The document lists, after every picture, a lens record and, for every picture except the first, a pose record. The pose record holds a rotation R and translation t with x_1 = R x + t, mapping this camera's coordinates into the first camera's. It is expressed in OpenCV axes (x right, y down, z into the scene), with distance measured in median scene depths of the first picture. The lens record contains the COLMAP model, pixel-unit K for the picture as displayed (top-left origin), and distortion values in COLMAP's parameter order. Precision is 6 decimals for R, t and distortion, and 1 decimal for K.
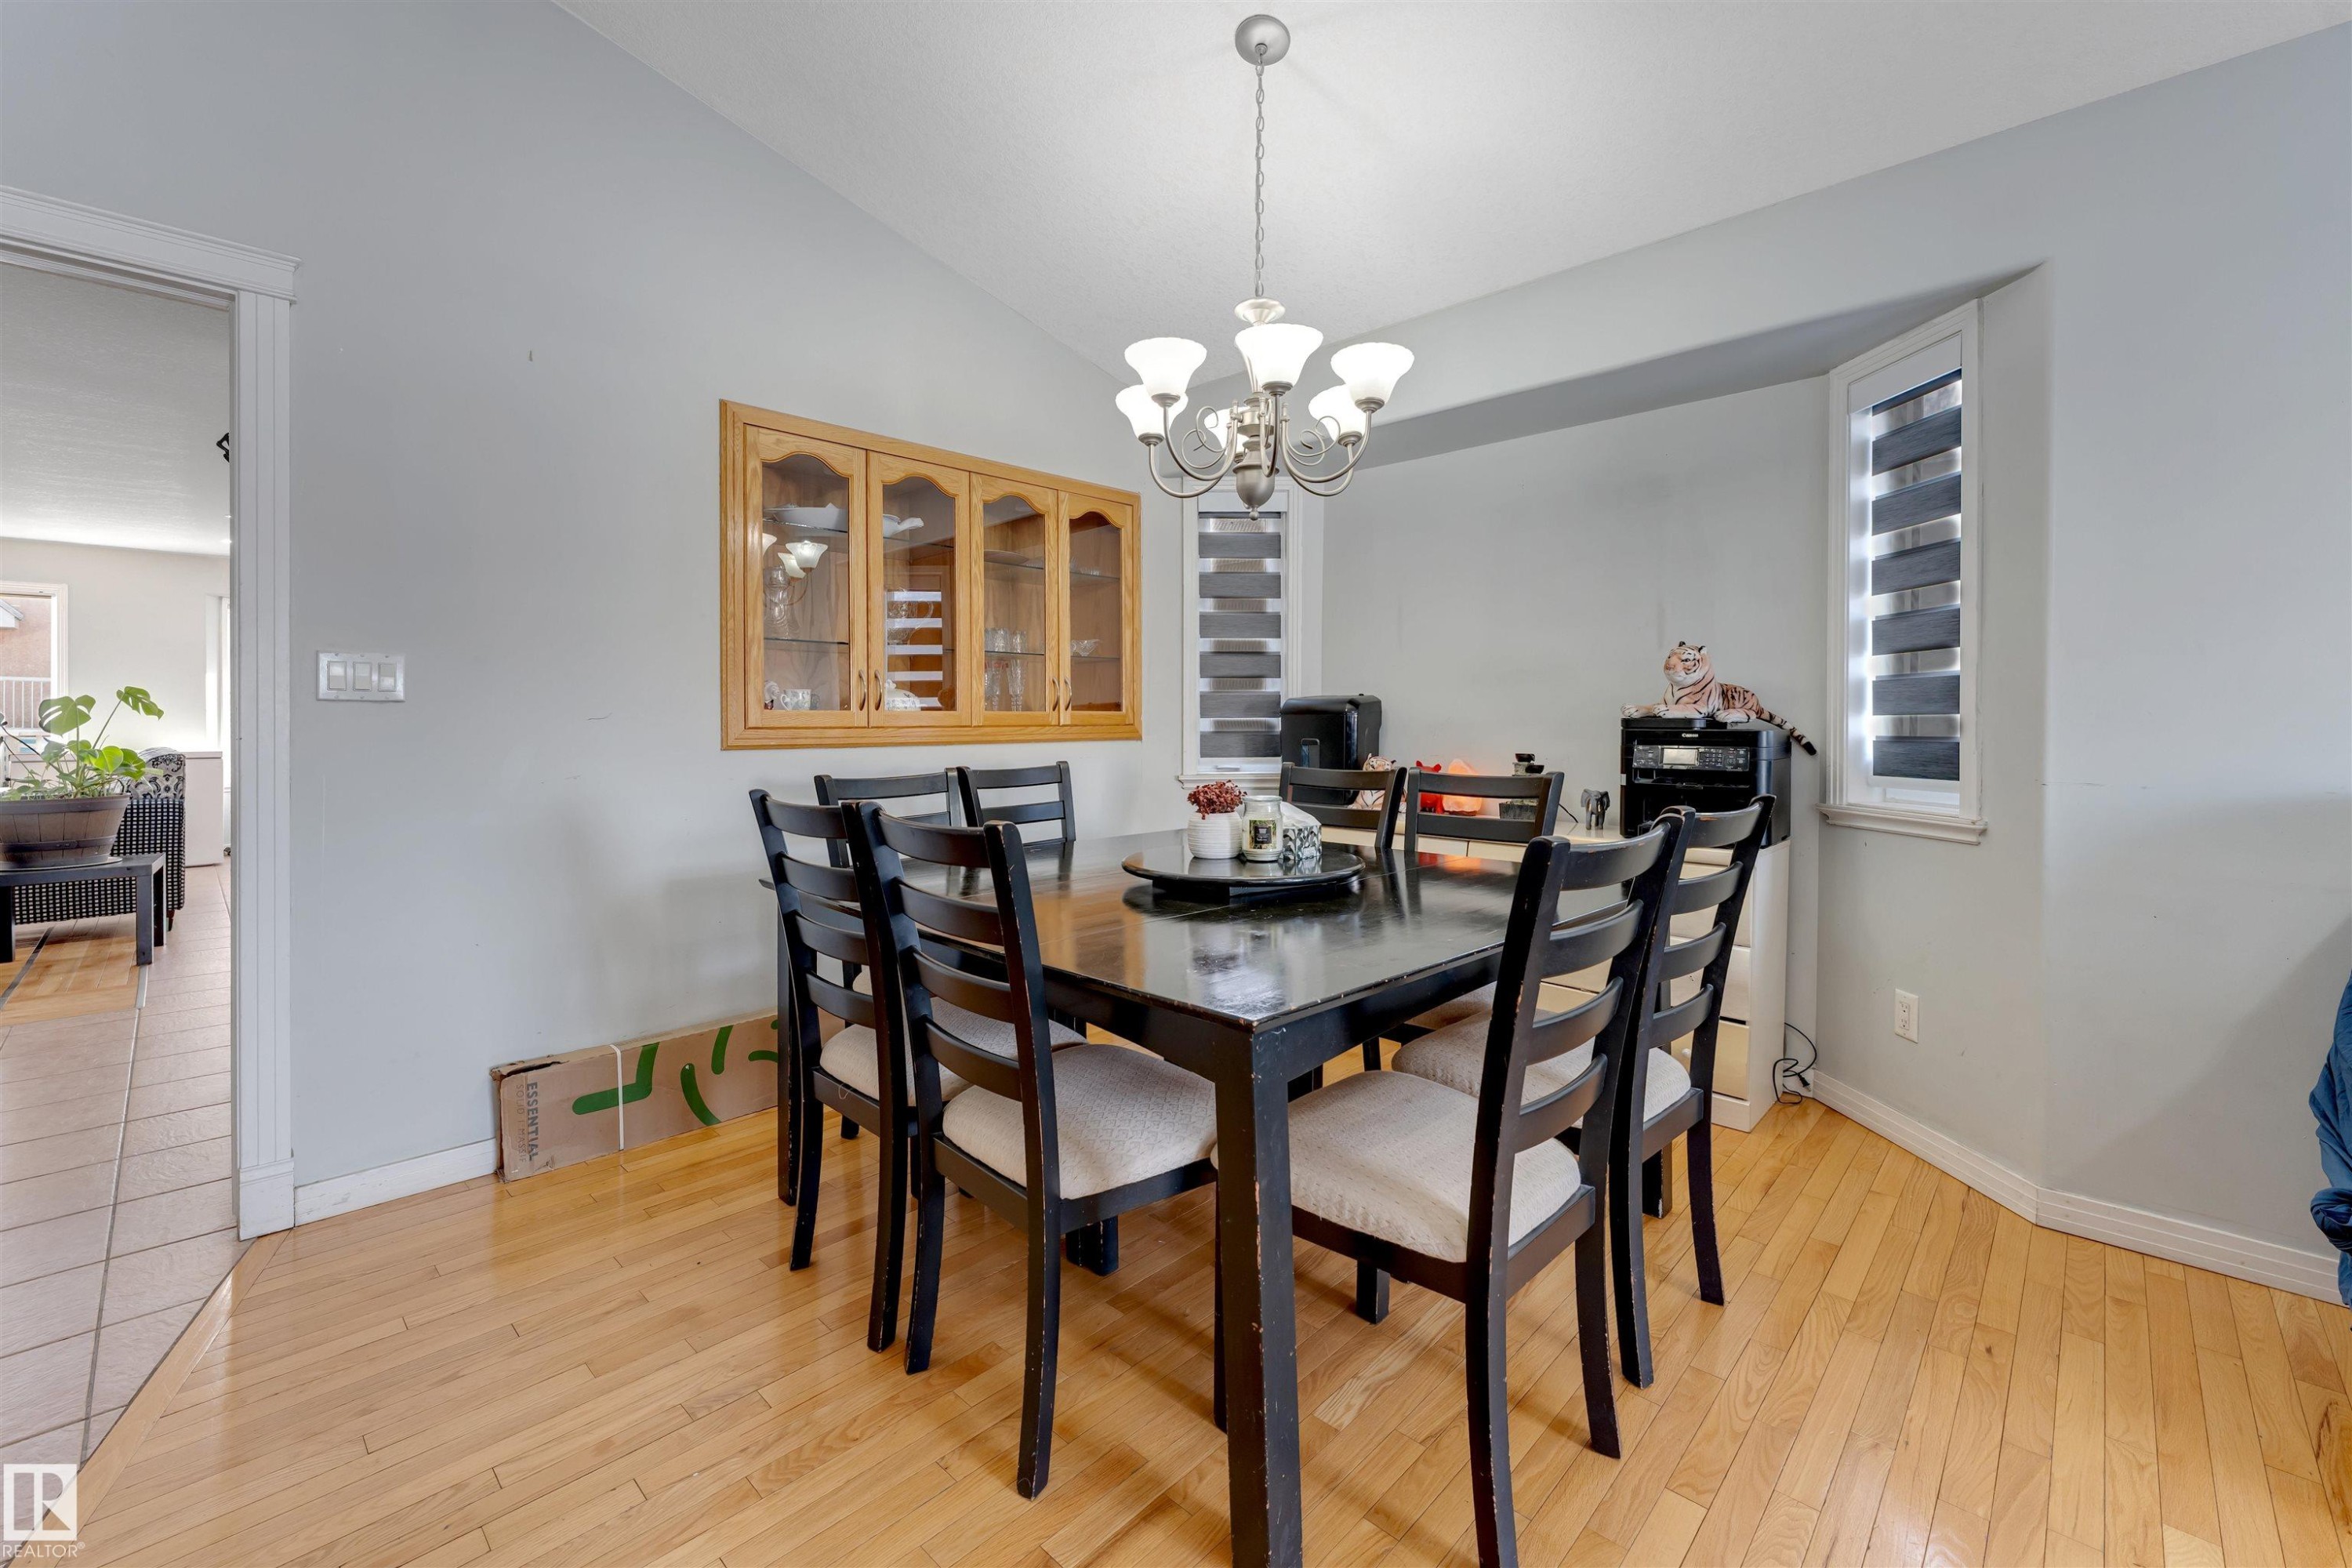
lens RADIAL K [[969.6, 0, 1180.0], [0, 969.6, 710.1], [0, 0, 1]] dist [-0.007829, 0.000119]
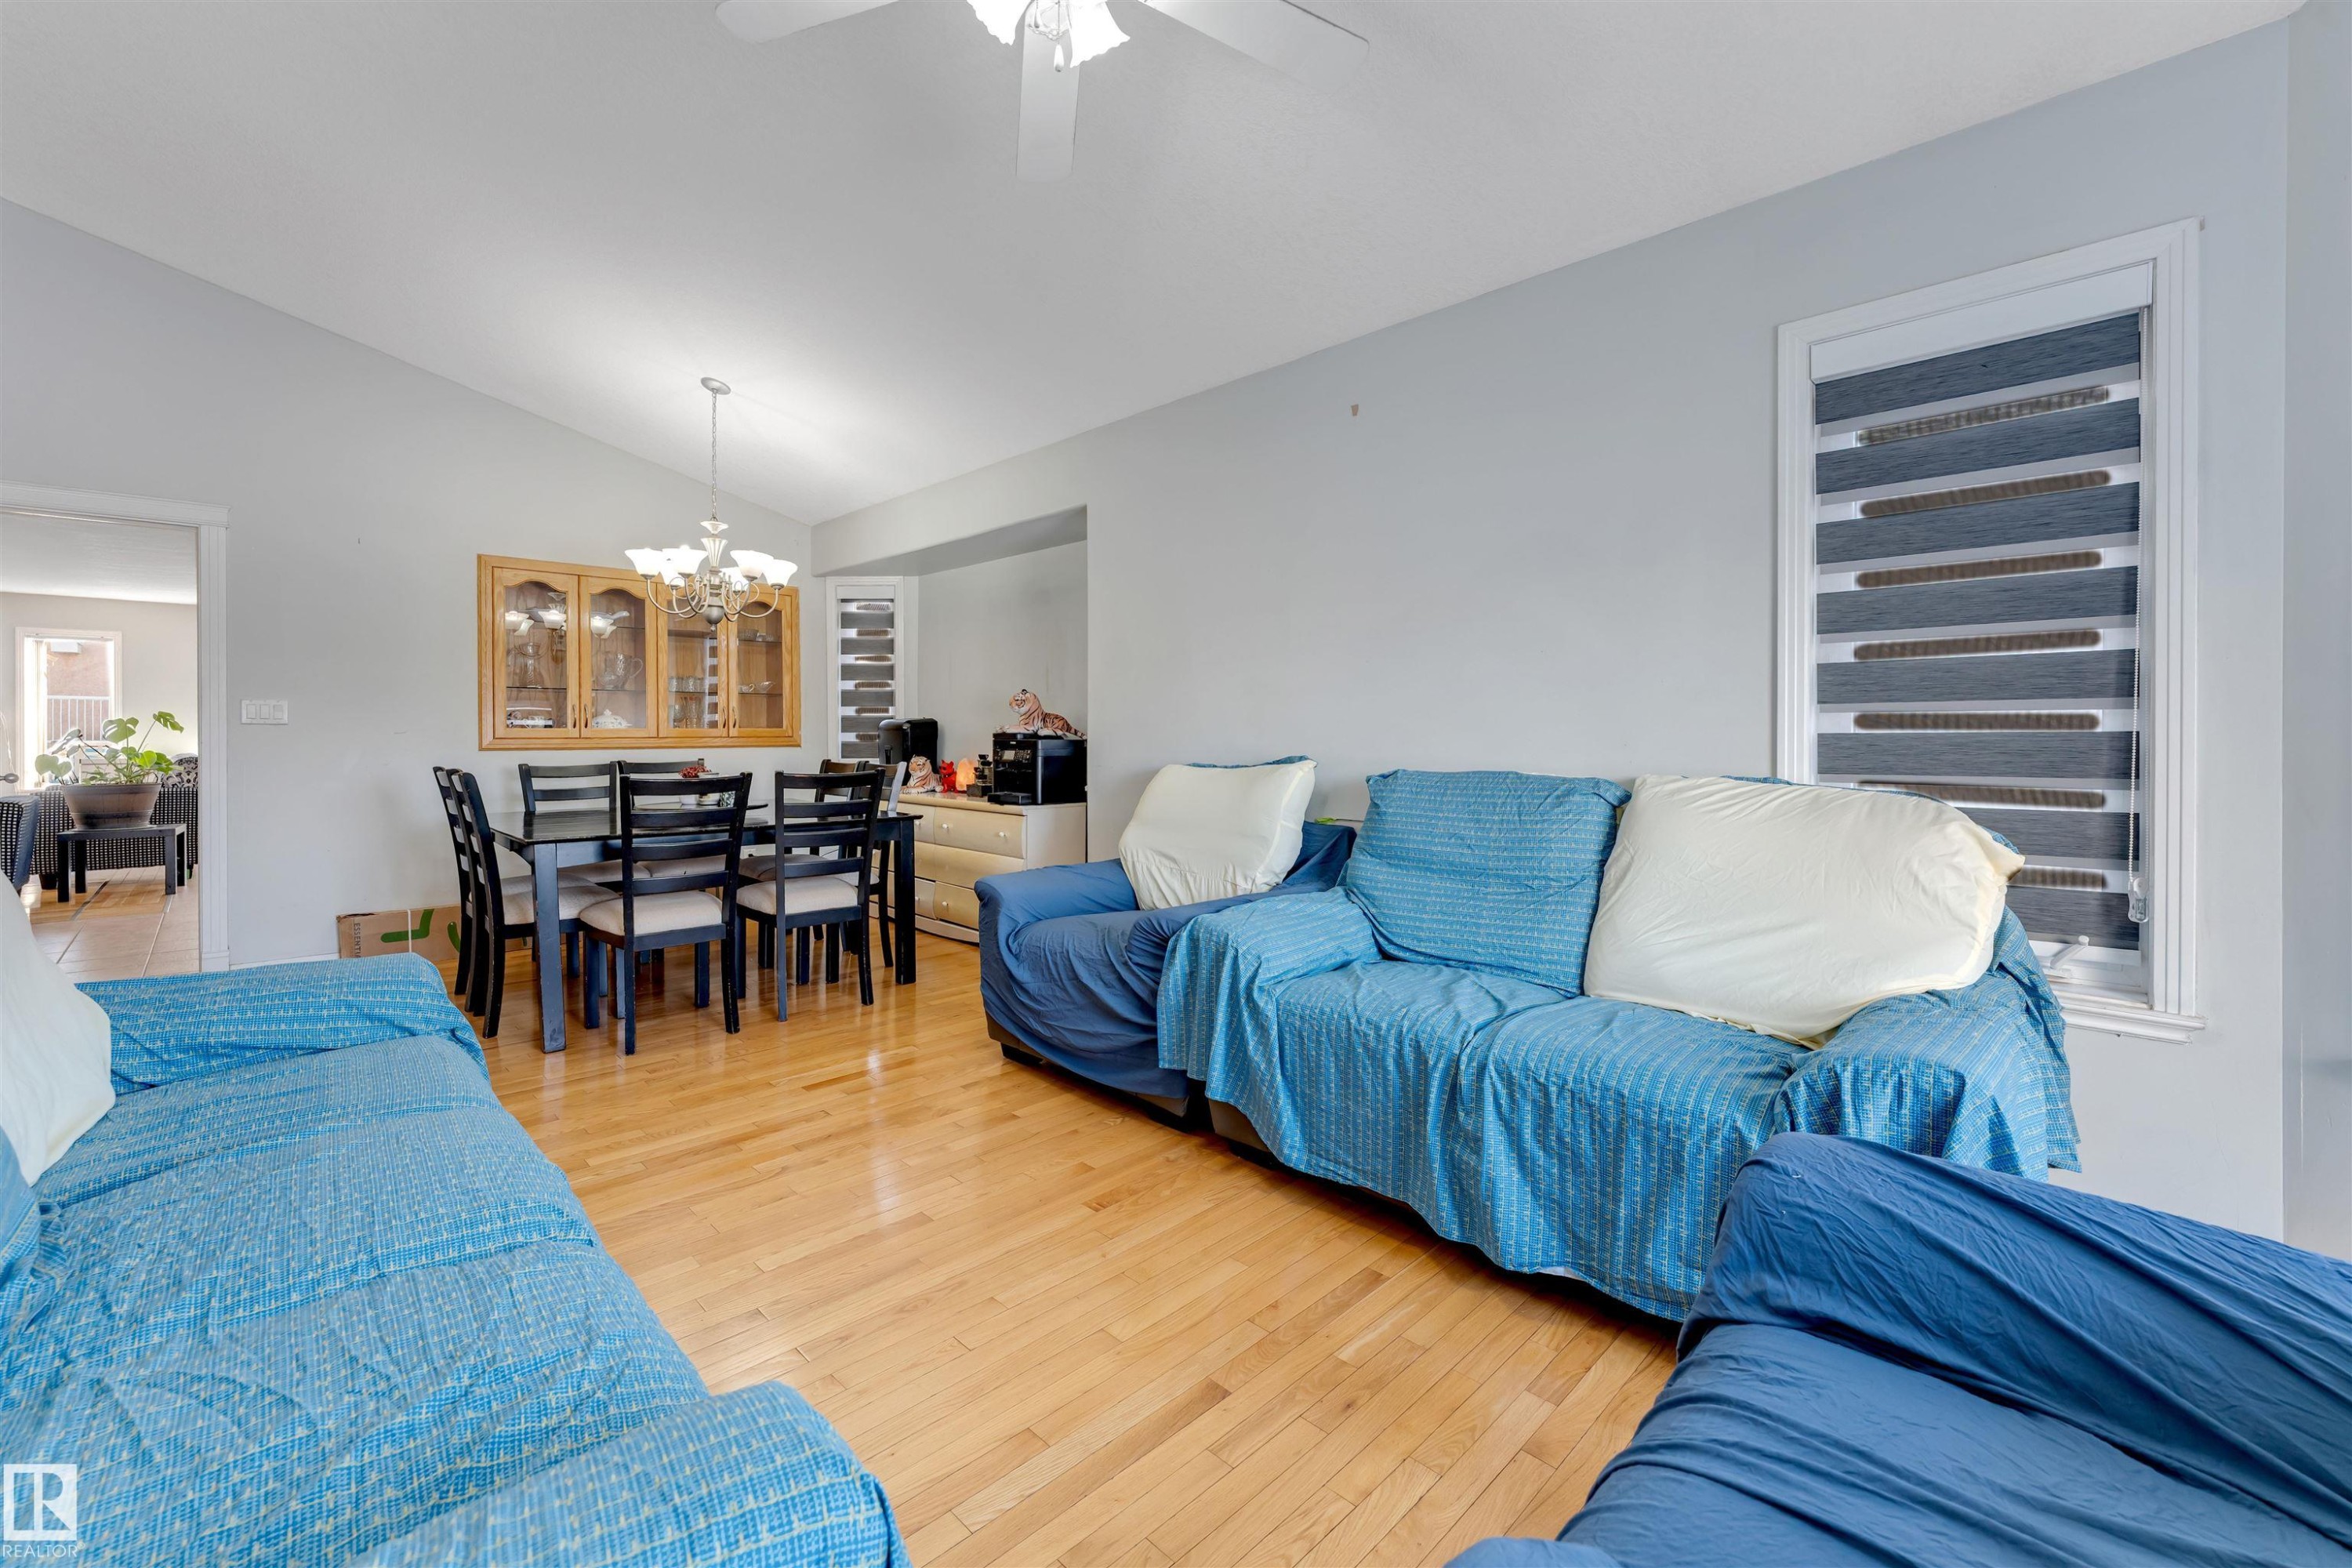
lens RADIAL K [[965.2, 0, 1172.0], [0, 965.2, 727.9], [0, 0, 1]] dist [-0.000513, -0.000223]
pose [[0.999495, 0.000457, -0.031767, 0.630537], [-0.000346, 0.999994, 0.003507, -0.005189], [0.031769, -0.003495, 0.999489, -0.539678]]
